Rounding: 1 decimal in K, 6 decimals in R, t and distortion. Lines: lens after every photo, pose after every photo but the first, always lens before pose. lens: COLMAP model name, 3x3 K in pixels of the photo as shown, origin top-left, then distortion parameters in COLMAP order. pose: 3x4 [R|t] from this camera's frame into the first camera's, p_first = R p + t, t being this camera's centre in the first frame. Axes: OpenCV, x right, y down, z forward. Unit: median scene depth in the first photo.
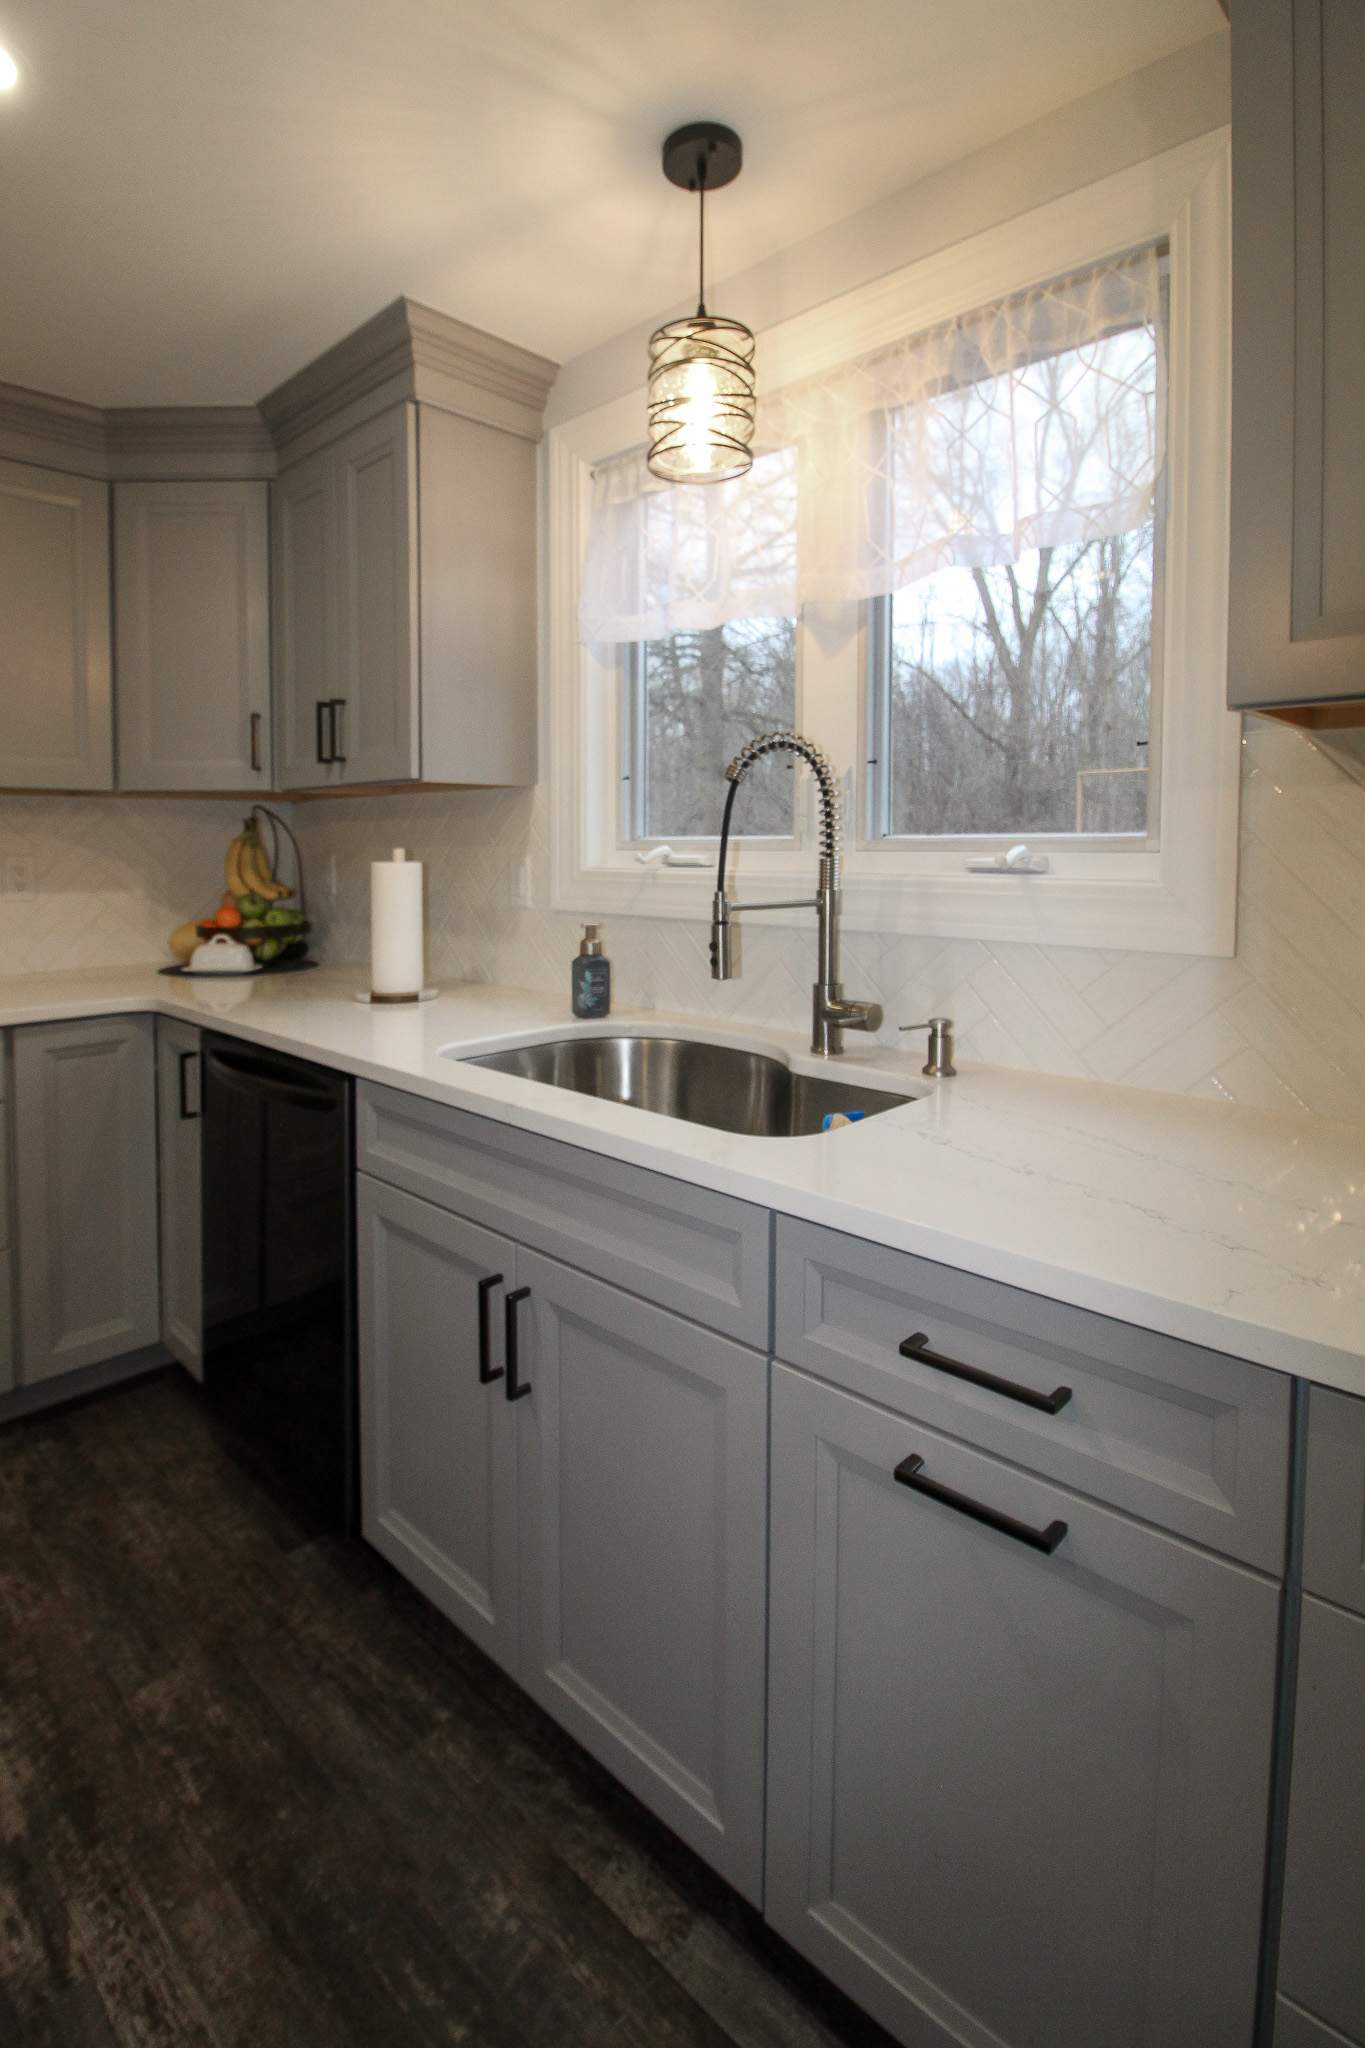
lens RADIAL K [[984.4, 0, 658.0], [0, 984.4, 888.9], [0, 0, 1]] dist [-0.005033, -0.007704]
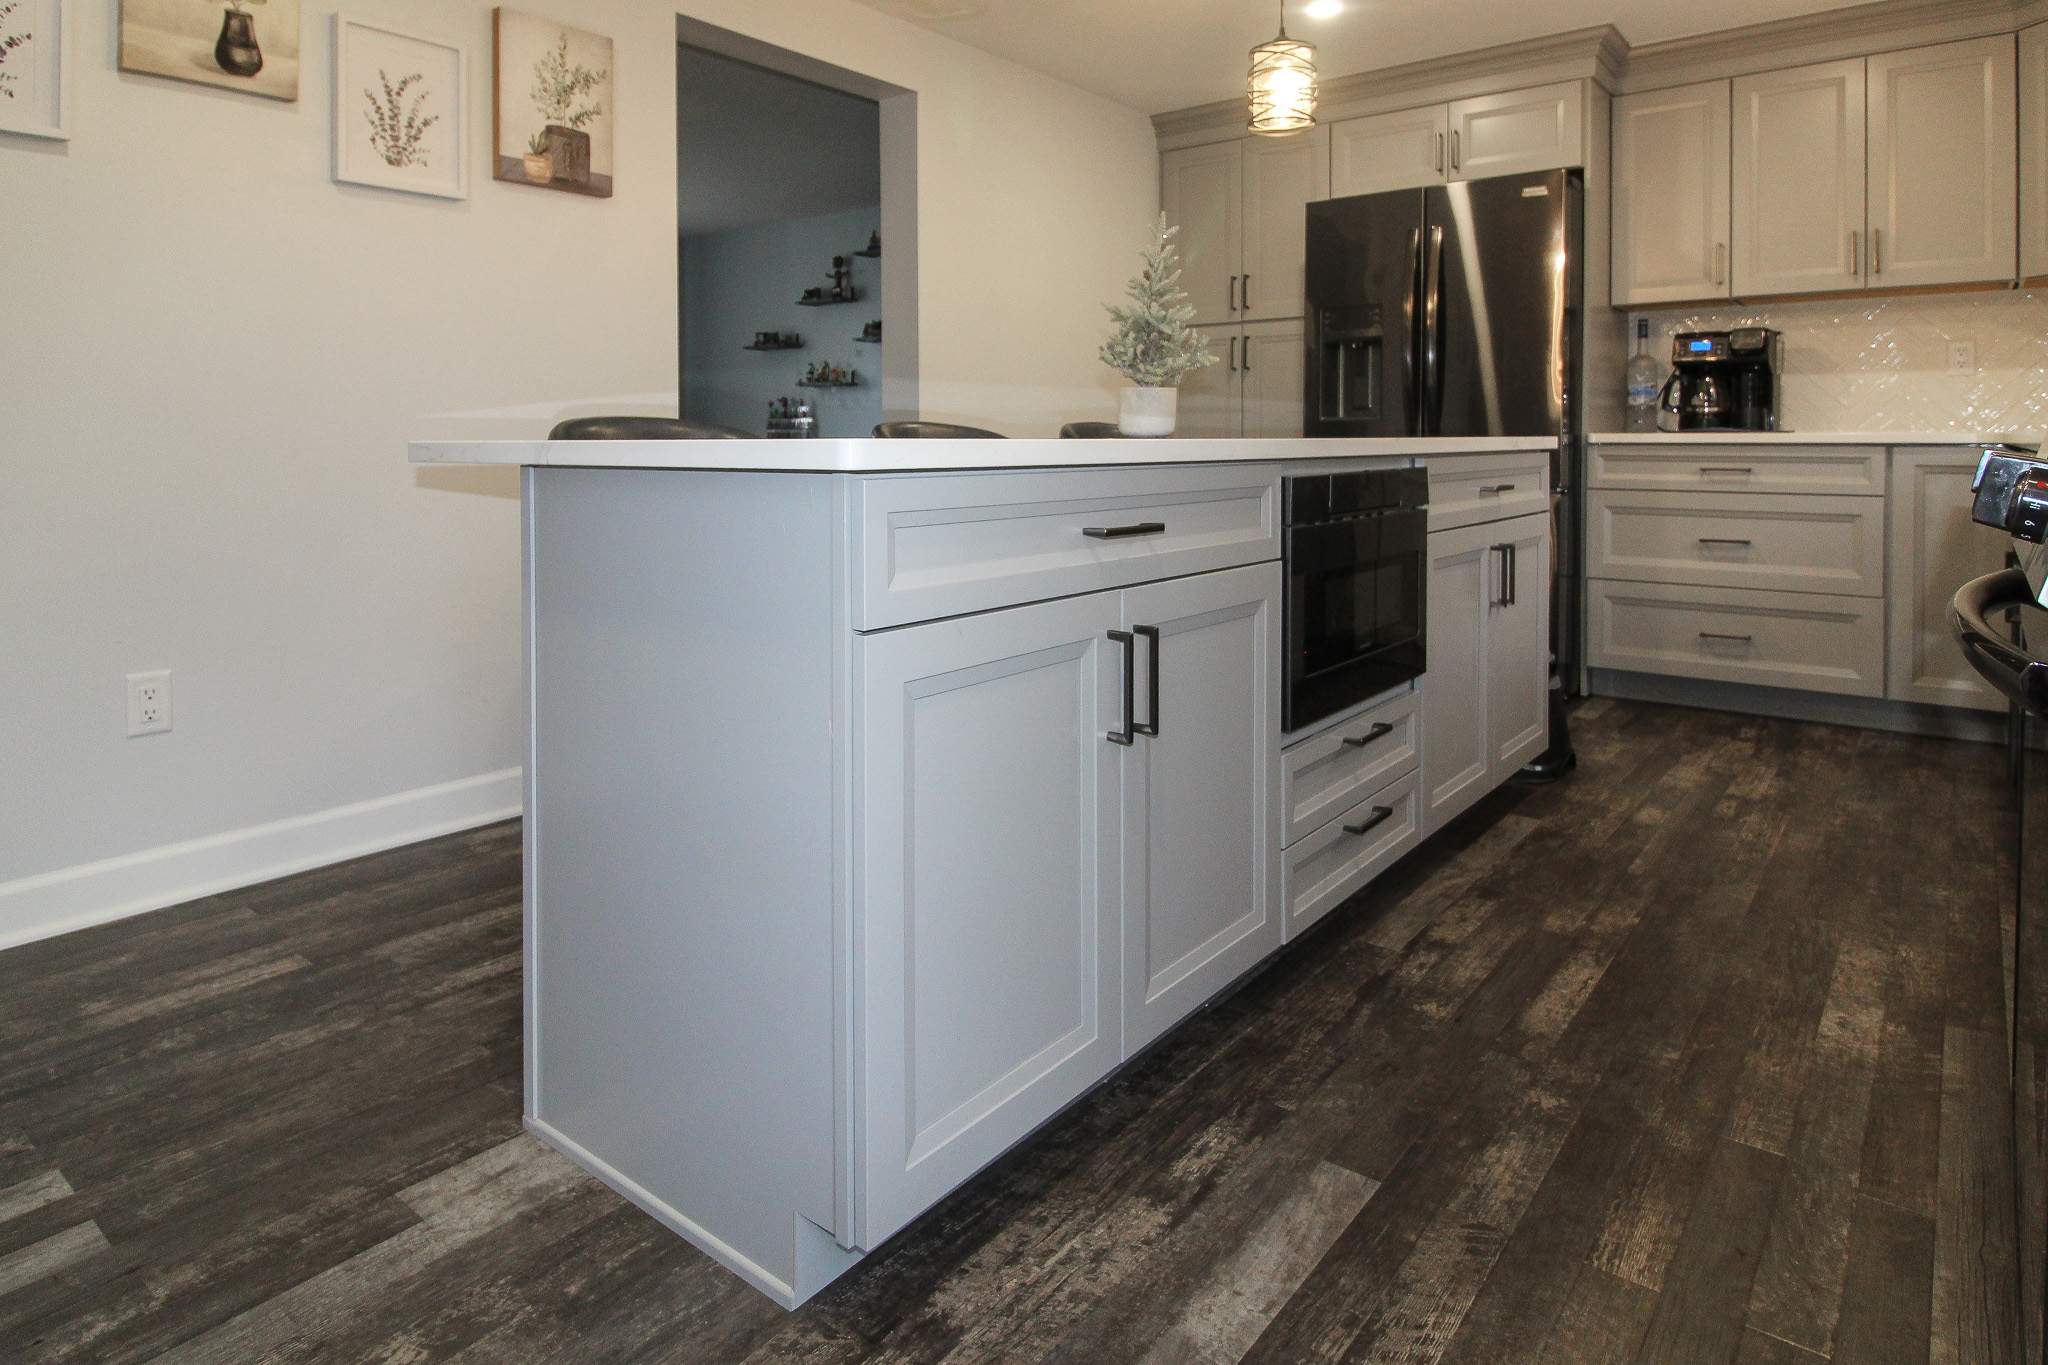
lens RADIAL K [[1189.8, 0, 1000.8], [0, 1189.8, 455.4], [0, 0, 1]] dist [0.002636, -0.006469]
pose [[0.091341, 0.019284, -0.995633, 1.006095], [-0.041065, 0.999035, 0.015583, 0.185438], [0.994973, 0.039462, 0.092045, -0.496855]]
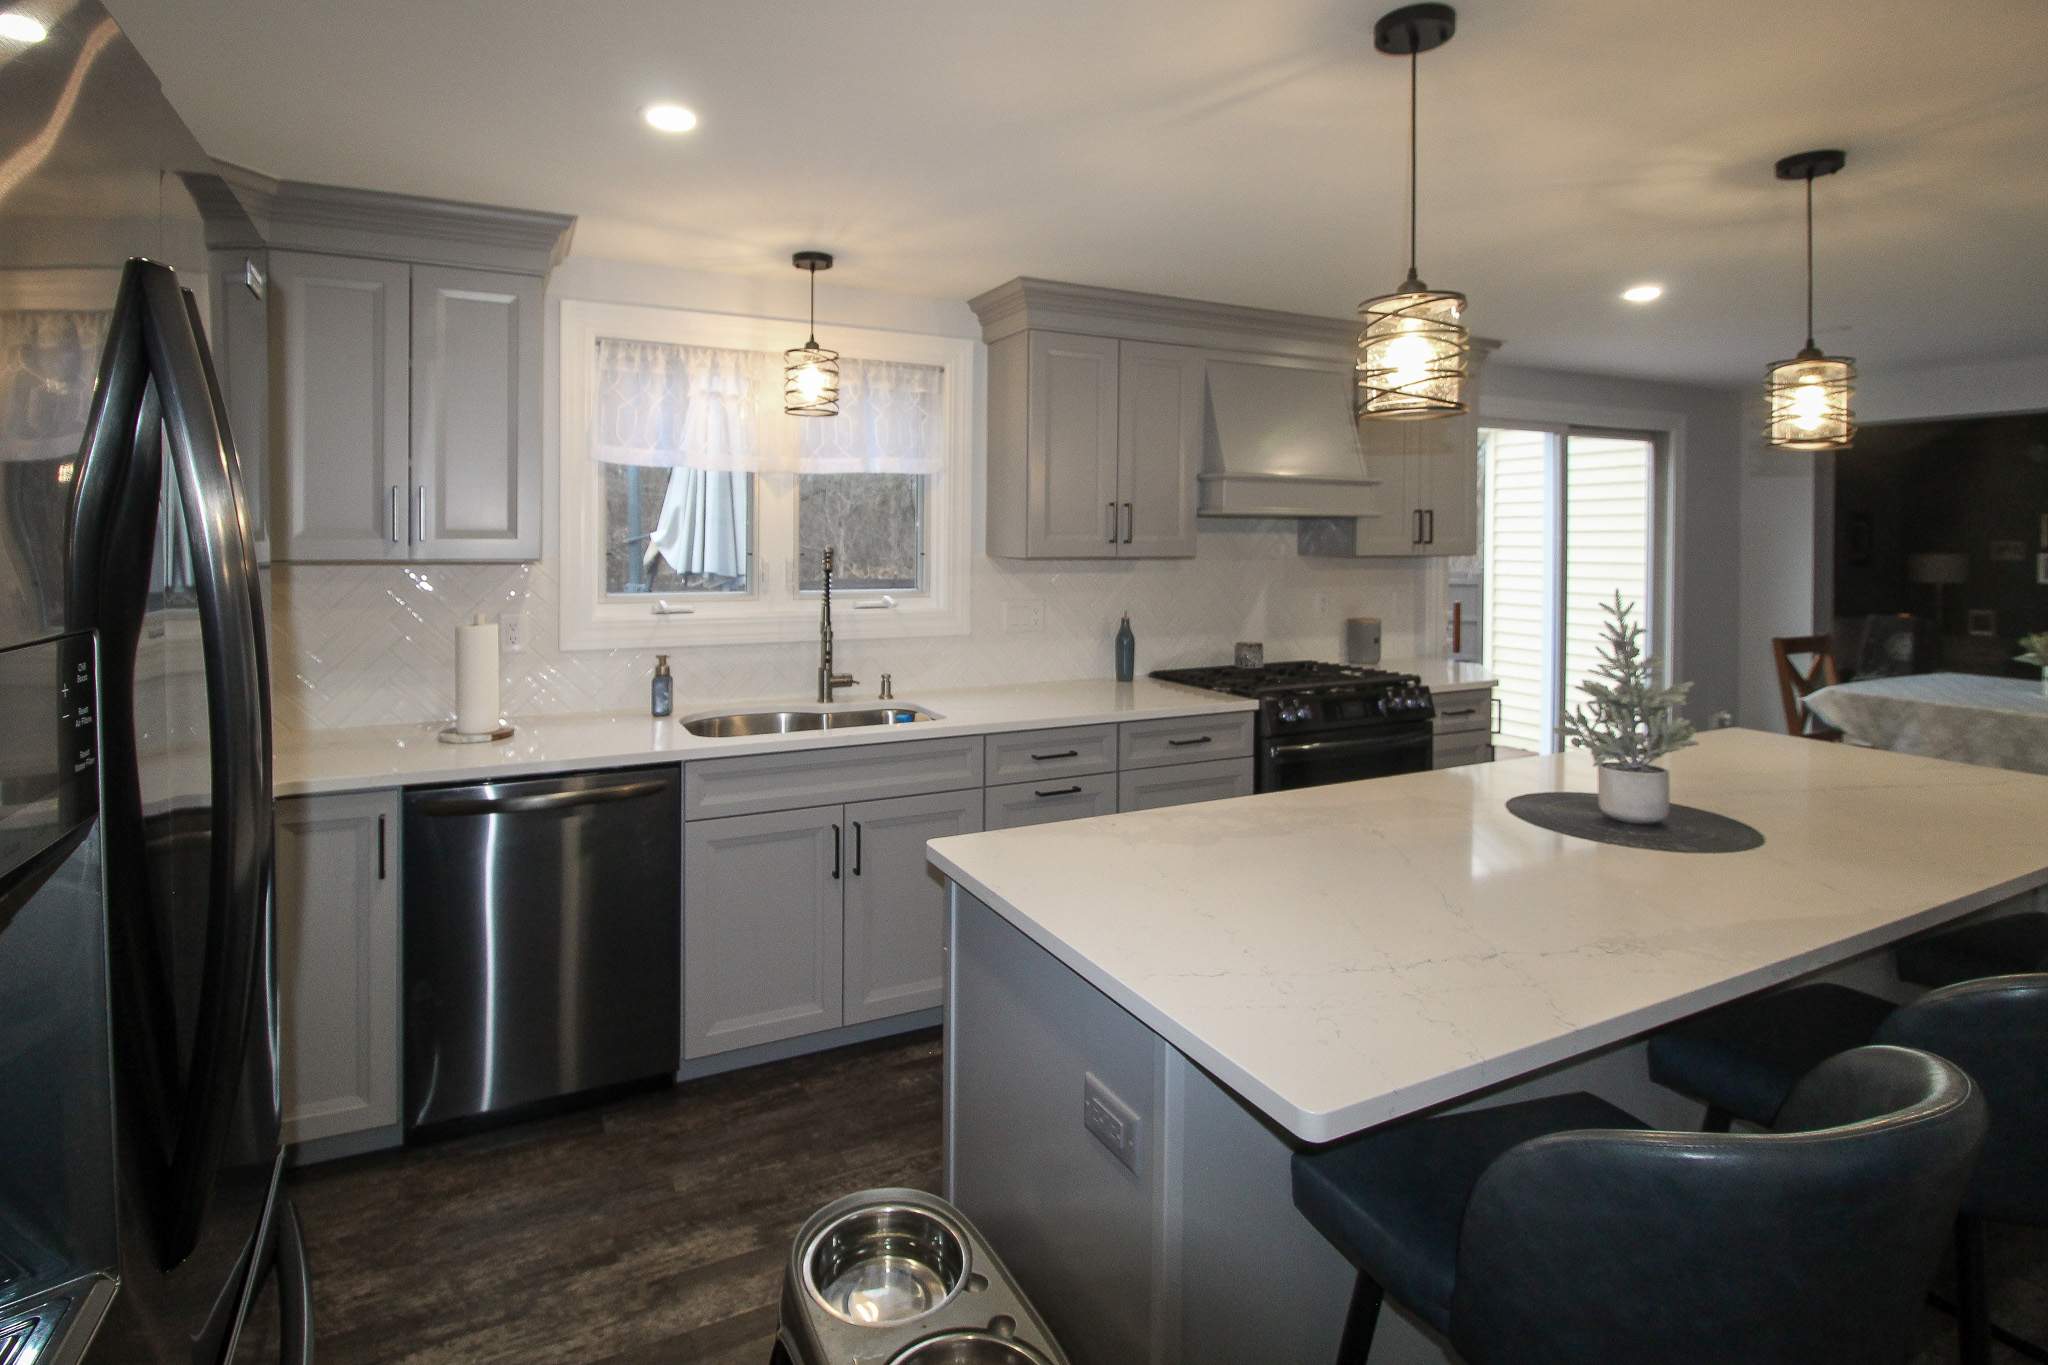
lens RADIAL K [[984.4, 0, 933.3], [0, 984.4, 561.7], [0, 0, 1]] dist [-0.005033, -0.007704]
pose [[0.368200, -0.021832, 0.929490, -1.310283], [0.034631, 0.999353, 0.009754, -0.106509], [-0.929101, 0.028598, 0.368718, 0.036291]]
